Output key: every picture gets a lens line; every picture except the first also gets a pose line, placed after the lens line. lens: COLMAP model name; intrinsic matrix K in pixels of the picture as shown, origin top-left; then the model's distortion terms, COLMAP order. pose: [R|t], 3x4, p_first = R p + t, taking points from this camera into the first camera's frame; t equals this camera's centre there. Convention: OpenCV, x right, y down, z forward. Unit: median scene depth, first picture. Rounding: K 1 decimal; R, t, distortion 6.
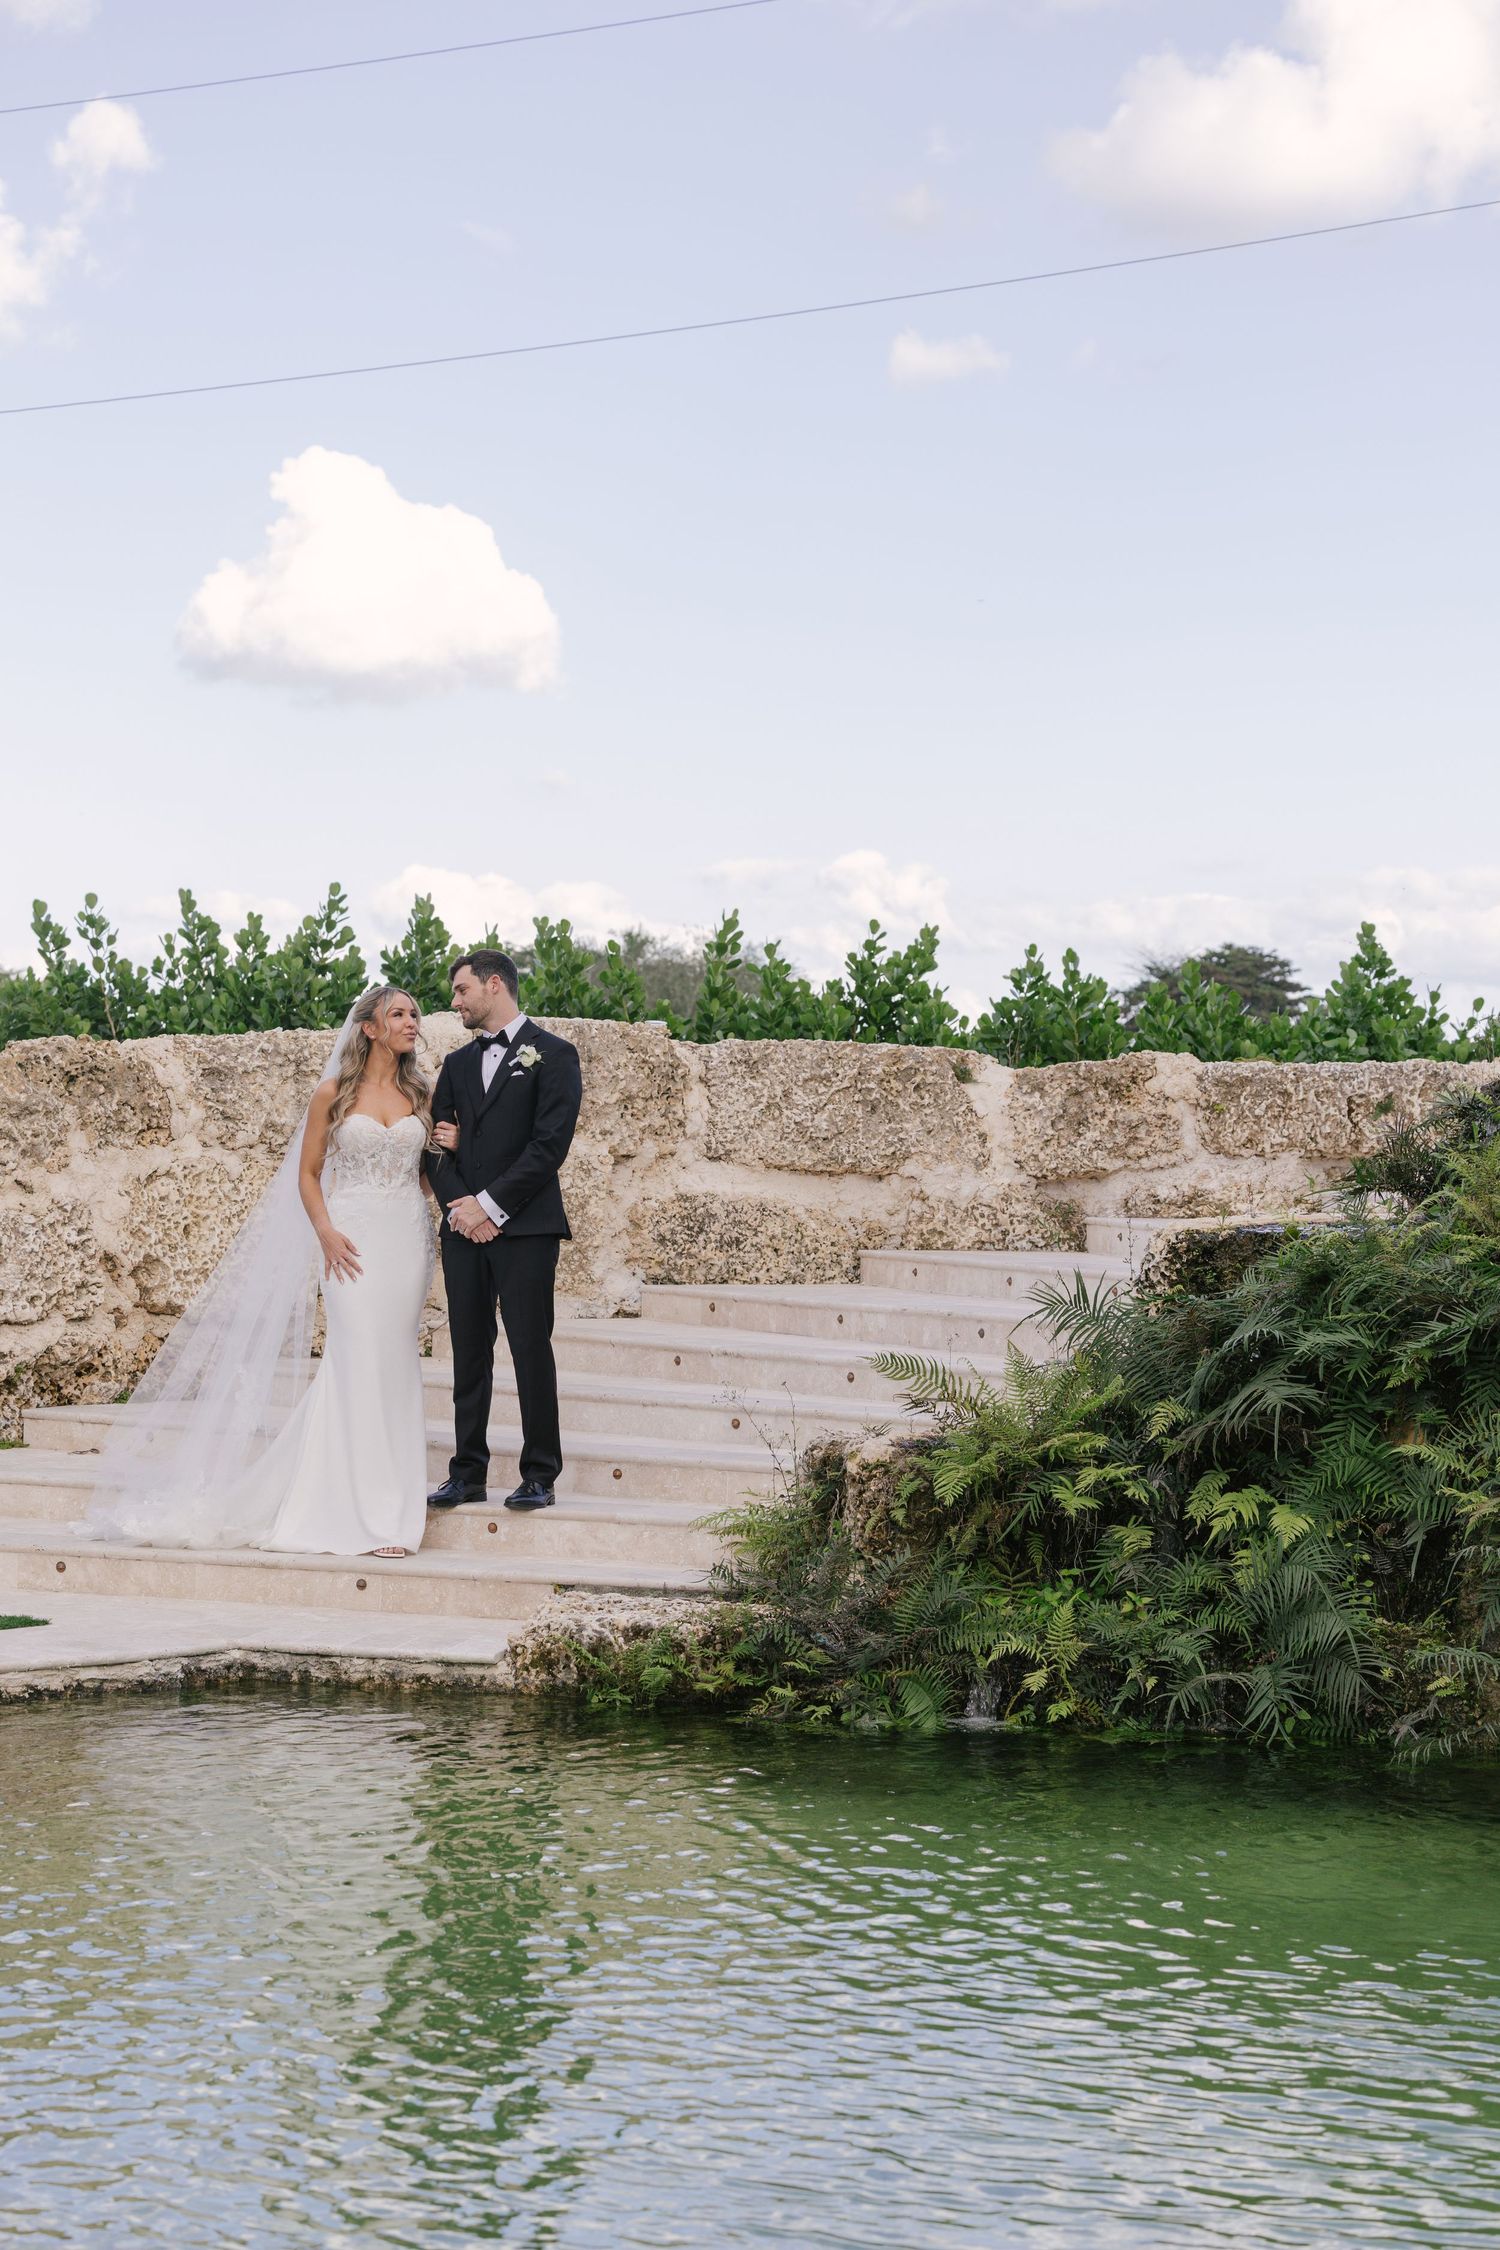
lens RADIAL K [[4569.7, 0, 748.0], [0, 4569.7, 1029.4], [0, 0, 1]] dist [-0.056363, 0.350764]
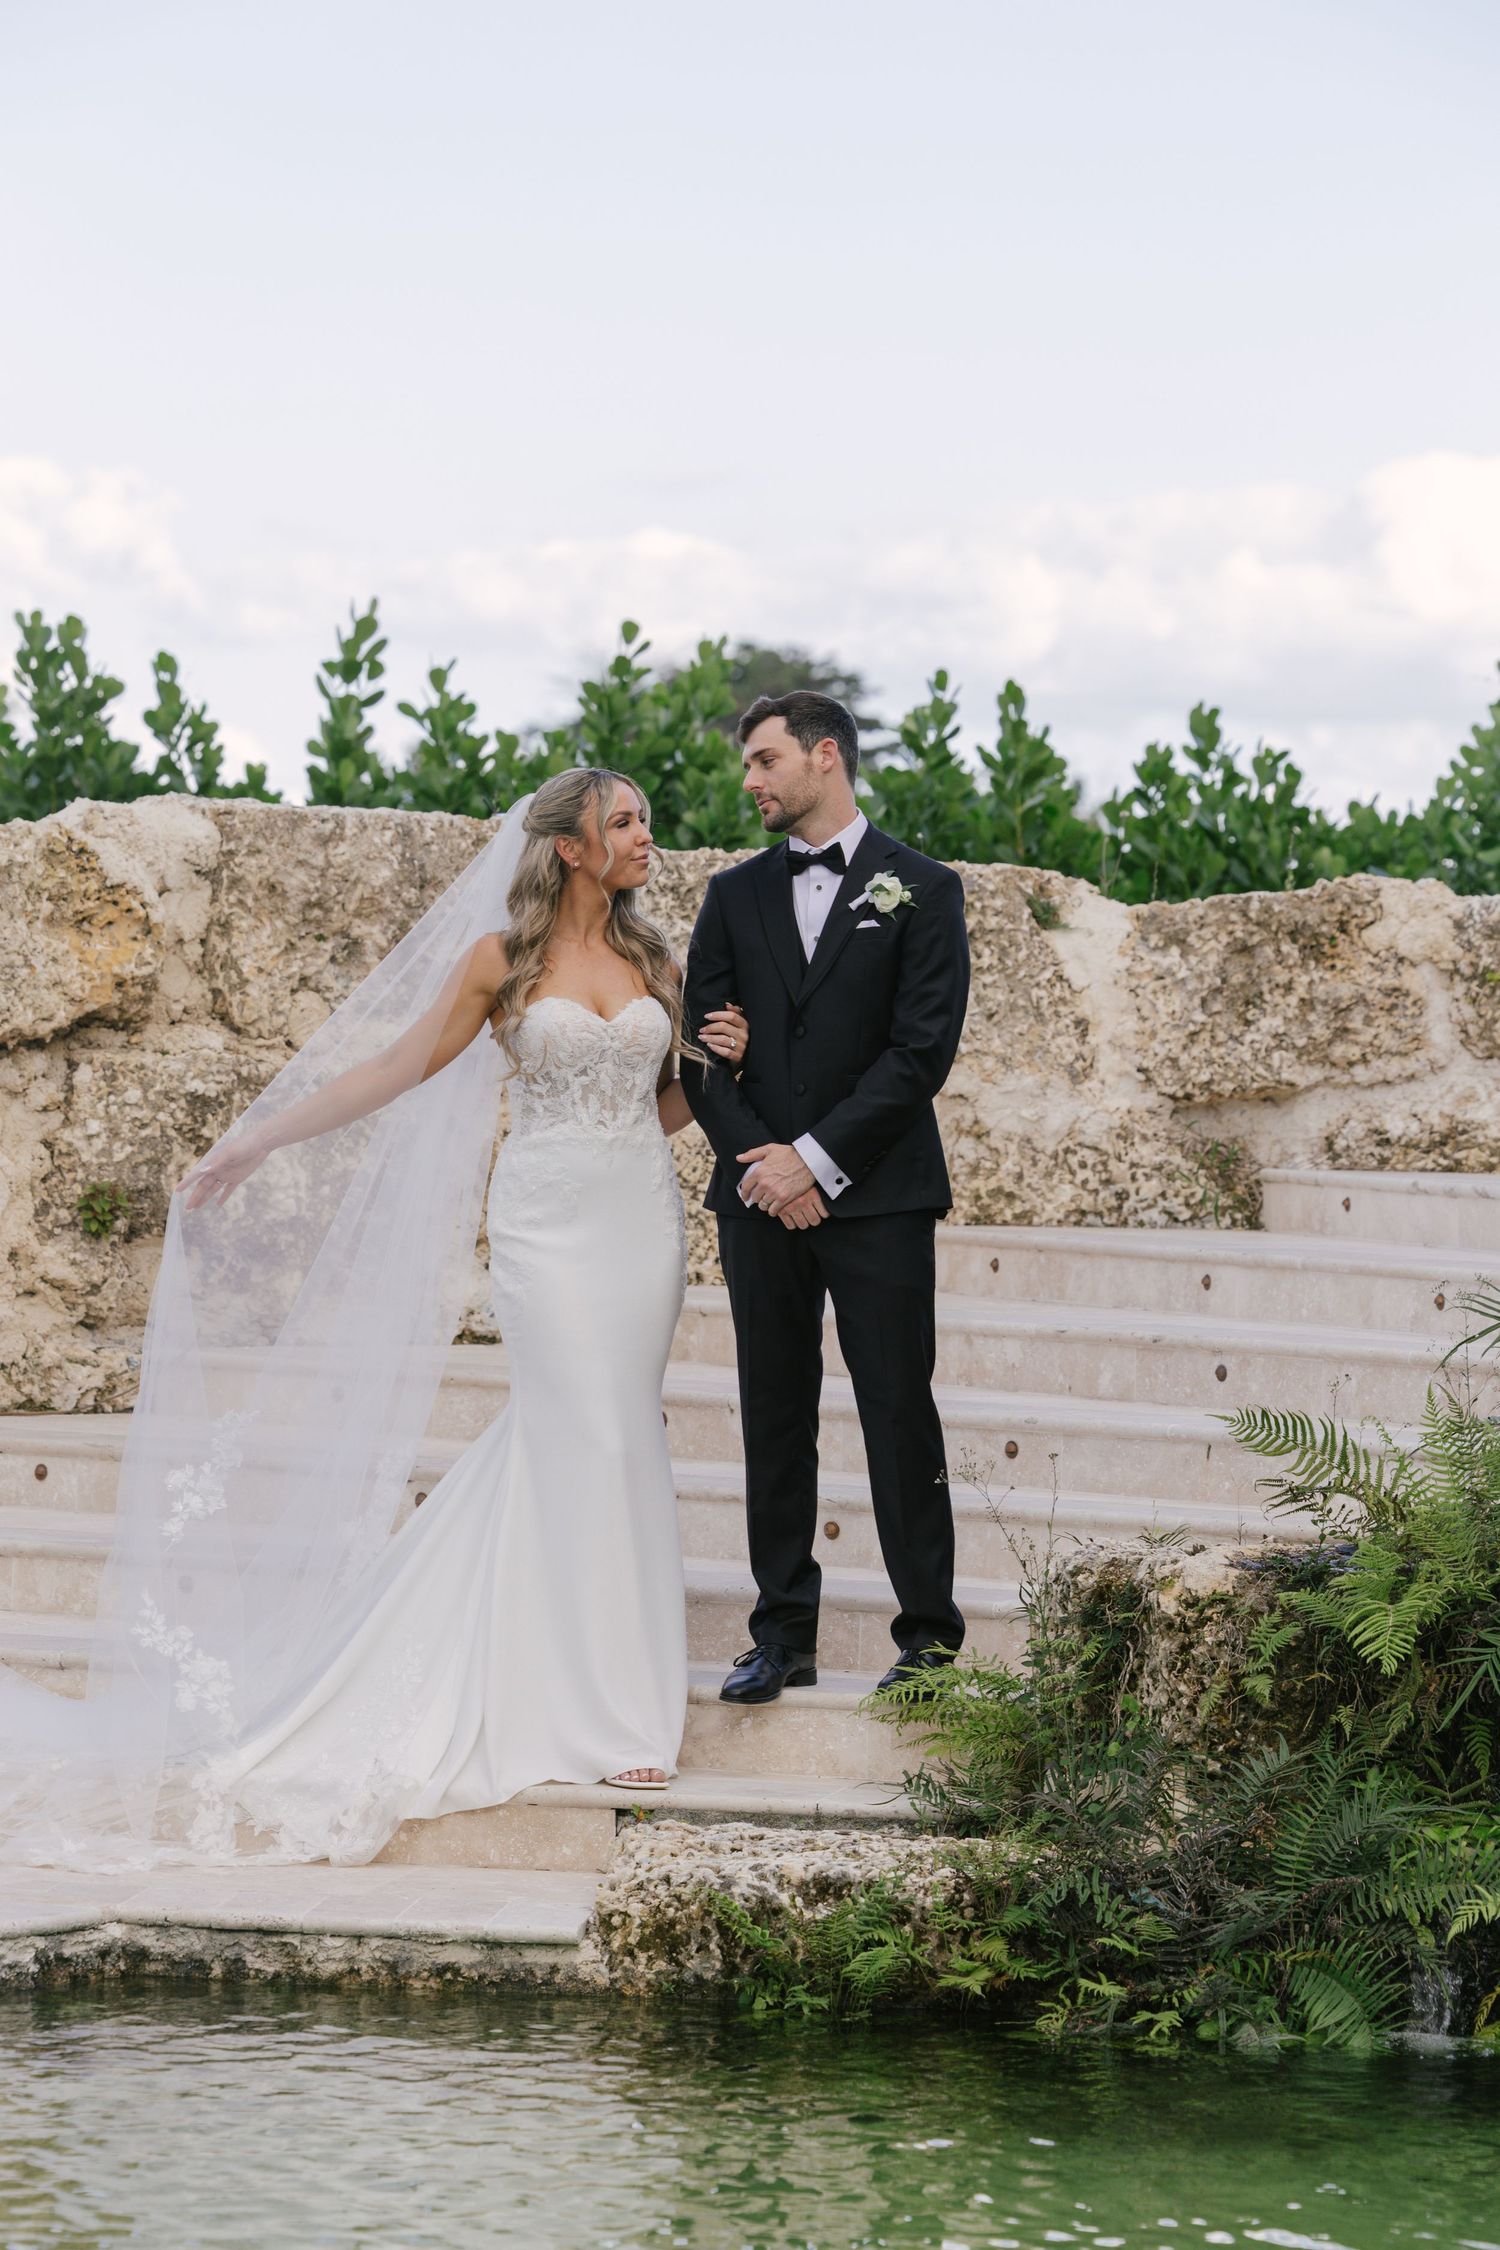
lens RADIAL K [[8673.5, 0, 750.0], [0, 8673.5, 1125.0], [0, 0, 1]] dist [-0.047587, 2.496976]
pose [[0.993484, 0.005294, 0.113847, -0.124084], [-0.009628, 0.999248, 0.037551, -0.004526], [-0.113563, -0.038402, 0.992788, -0.067133]]
